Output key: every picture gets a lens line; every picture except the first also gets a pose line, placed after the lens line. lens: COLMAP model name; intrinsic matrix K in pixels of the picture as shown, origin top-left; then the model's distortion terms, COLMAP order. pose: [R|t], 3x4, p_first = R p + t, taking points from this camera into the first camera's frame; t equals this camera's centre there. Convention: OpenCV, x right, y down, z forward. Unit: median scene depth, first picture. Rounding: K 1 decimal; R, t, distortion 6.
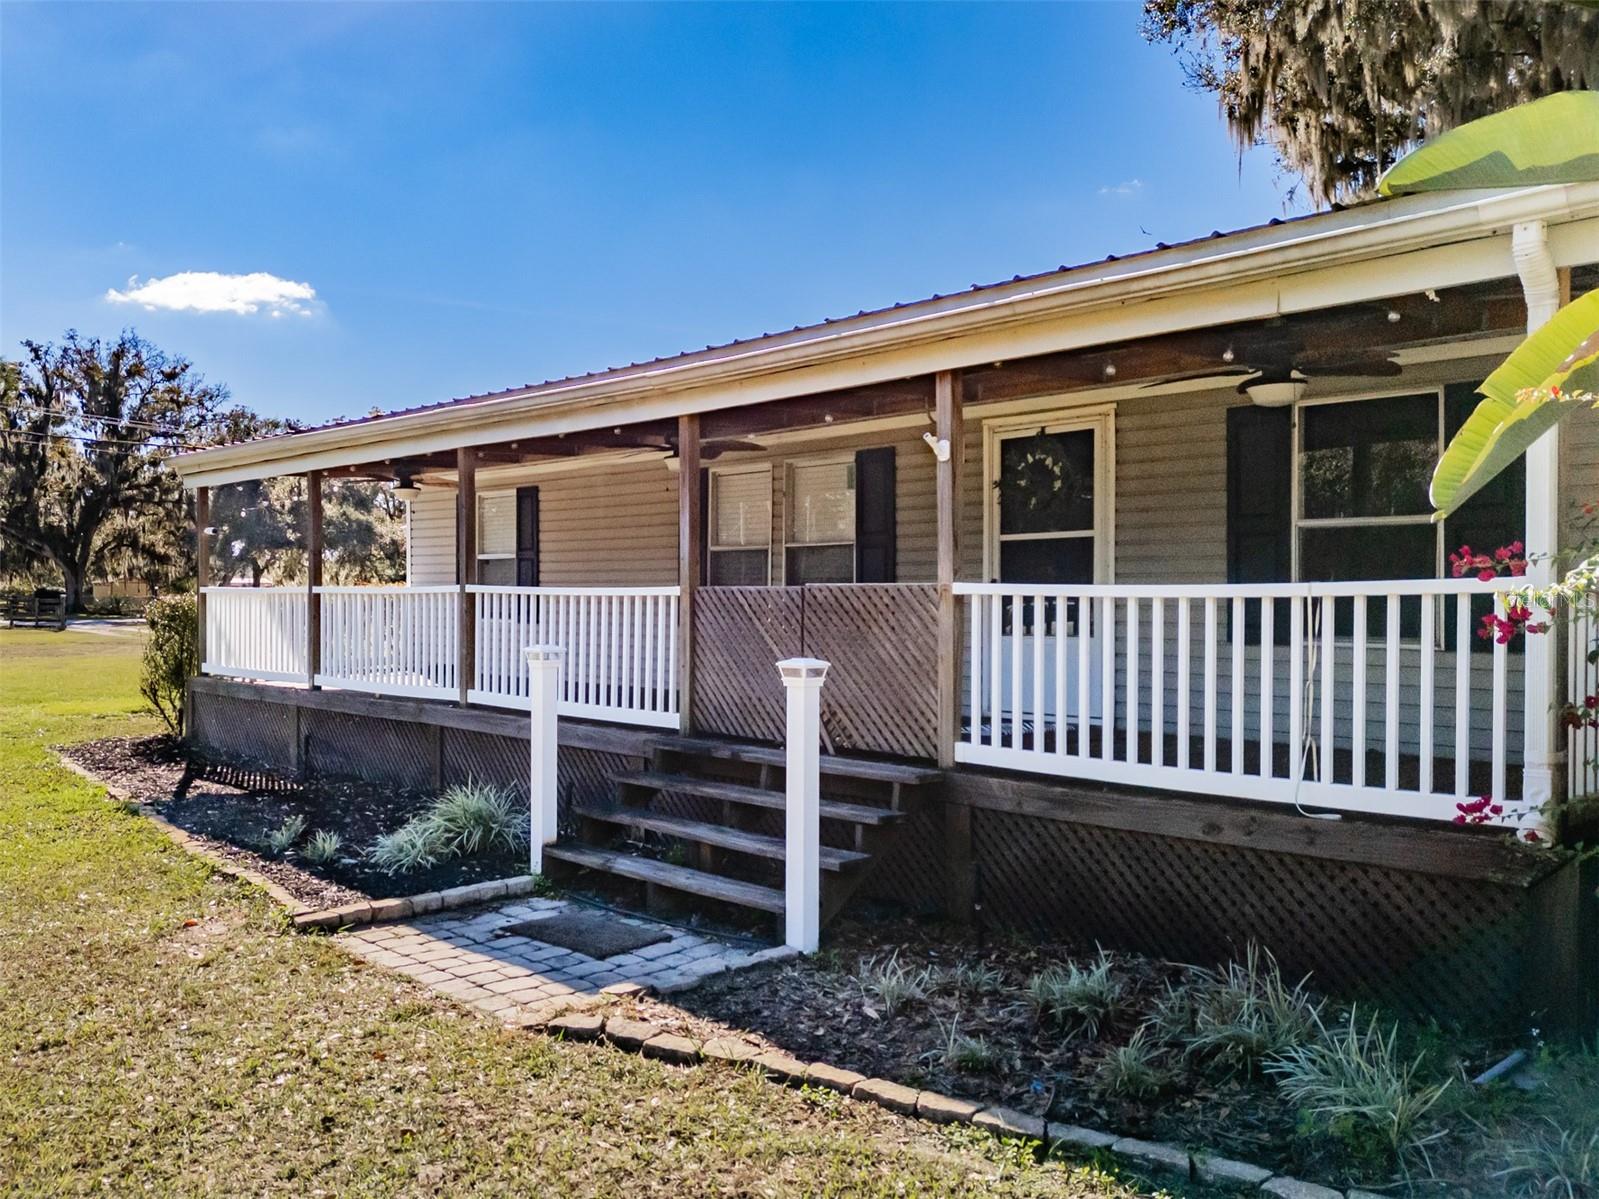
lens RADIAL K [[1310.0, 0, 732.9], [0, 1310.0, 600.5], [0, 0, 1]] dist [0.048880, -0.001411]
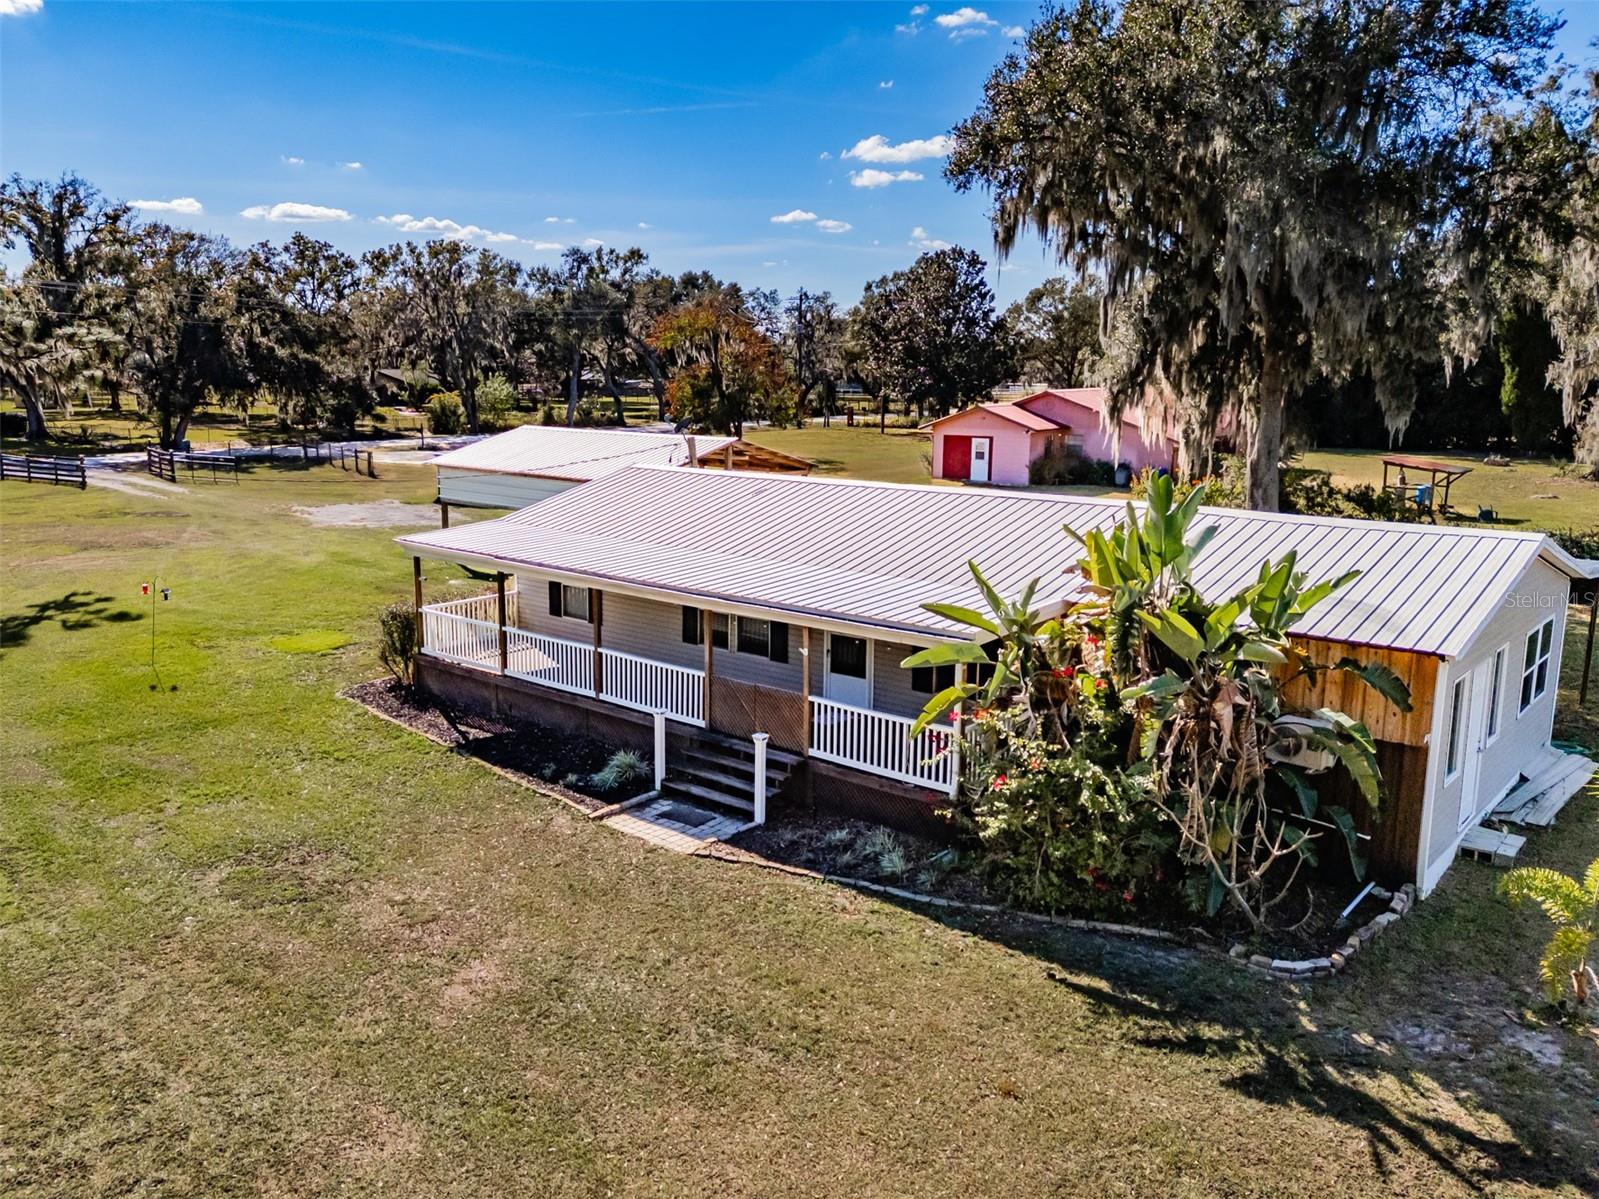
lens RADIAL K [[1201.8, 0, 789.5], [0, 1201.8, 590.5], [0, 0, 1]] dist [0.093798, -0.096694]
pose [[0.990850, -0.014218, 0.134213, -0.232028], [-0.009311, 0.984865, 0.173072, -0.708401], [-0.134643, -0.172738, 0.975722, -1.575006]]
